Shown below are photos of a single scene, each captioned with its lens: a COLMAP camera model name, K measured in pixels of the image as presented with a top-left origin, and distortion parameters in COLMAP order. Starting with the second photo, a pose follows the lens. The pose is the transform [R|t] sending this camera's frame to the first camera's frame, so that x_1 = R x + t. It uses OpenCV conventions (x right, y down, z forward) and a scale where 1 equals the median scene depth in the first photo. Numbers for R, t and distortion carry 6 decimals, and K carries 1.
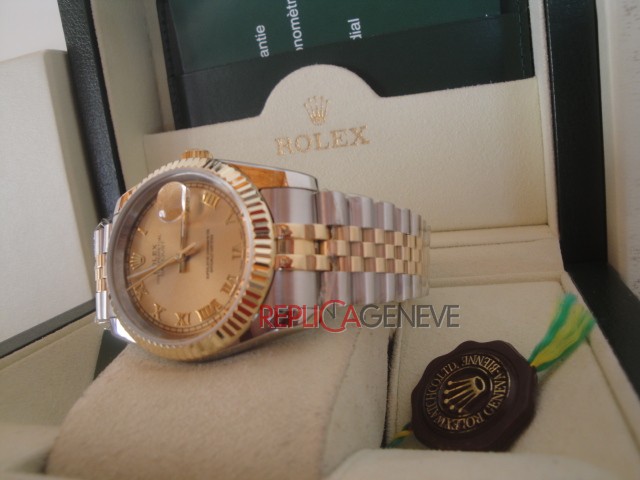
lens RADIAL K [[526.9, 0, 321.4], [0, 526.9, 234.2], [0, 0, 1]] dist [-0.165341, 0.121541]
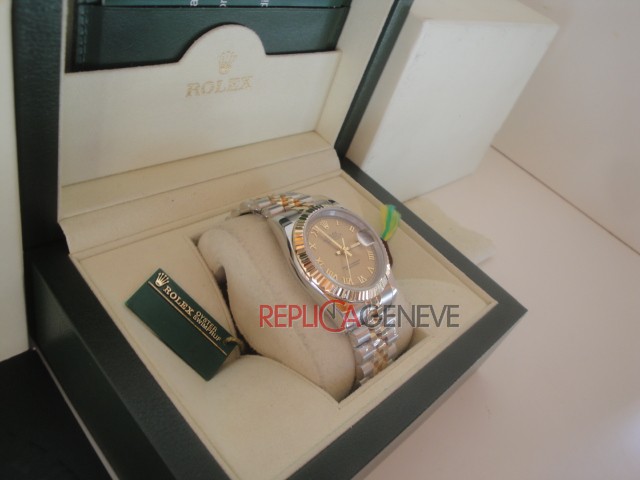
lens RADIAL K [[526.9, 0, 320.8], [0, 526.9, 235.0], [0, 0, 1]] dist [-0.165341, 0.121541]
pose [[0.416229, -0.350977, 0.838790, -1.146848], [-0.216676, 0.857636, 0.466382, -0.550005], [-0.883066, -0.375867, 0.280925, 0.388128]]
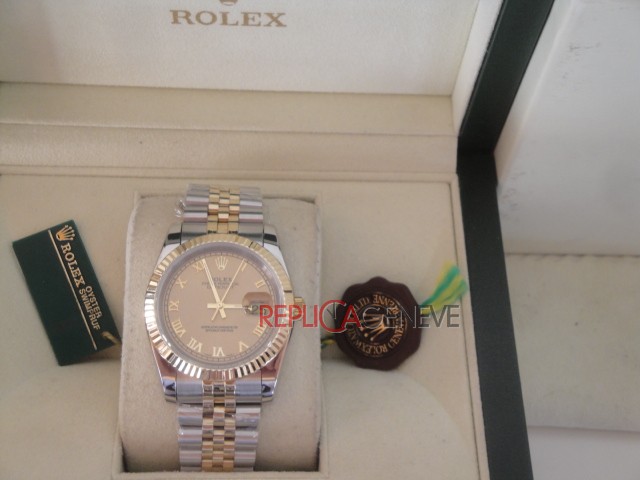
lens RADIAL K [[1005.3, 0, 318.4], [0, 1005.3, 235.0], [0, 0, 1]] dist [0.138137, 0.000000]
pose [[0.935935, -0.168015, 0.309509, -0.489251], [-0.129592, 0.652882, 0.746291, -1.350321], [-0.327461, -0.738591, 0.589282, -0.308510]]
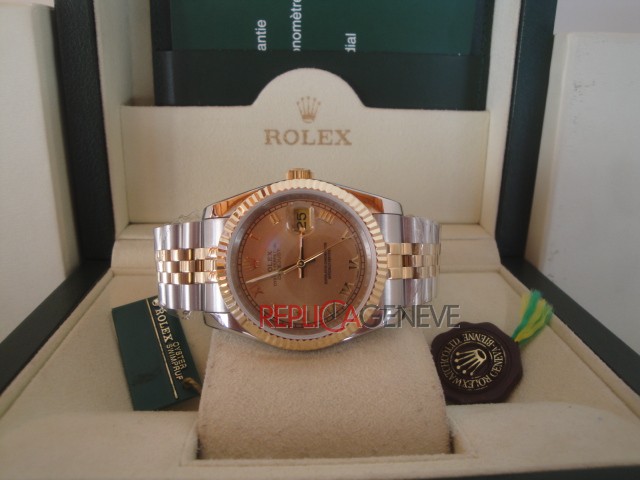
lens RADIAL K [[526.9, 0, 321.1], [0, 526.9, 234.4], [0, 0, 1]] dist [-0.165341, 0.121541]
pose [[0.929305, 0.035863, 0.367568, -0.429777], [-0.077516, 0.992045, 0.099187, -0.096920], [-0.361087, -0.120667, 0.924692, -0.077458]]
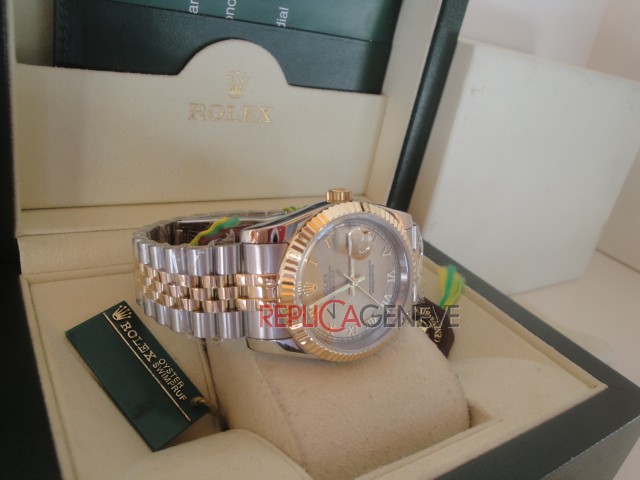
lens RADIAL K [[526.9, 0, 327.0], [0, 526.9, 238.0], [0, 0, 1]] dist [-0.165341, 0.121541]
pose [[0.598580, -0.085942, 0.796439, -0.840331], [-0.143149, 0.966749, 0.211905, -0.208863], [-0.788169, -0.240852, 0.566375, 0.226381]]
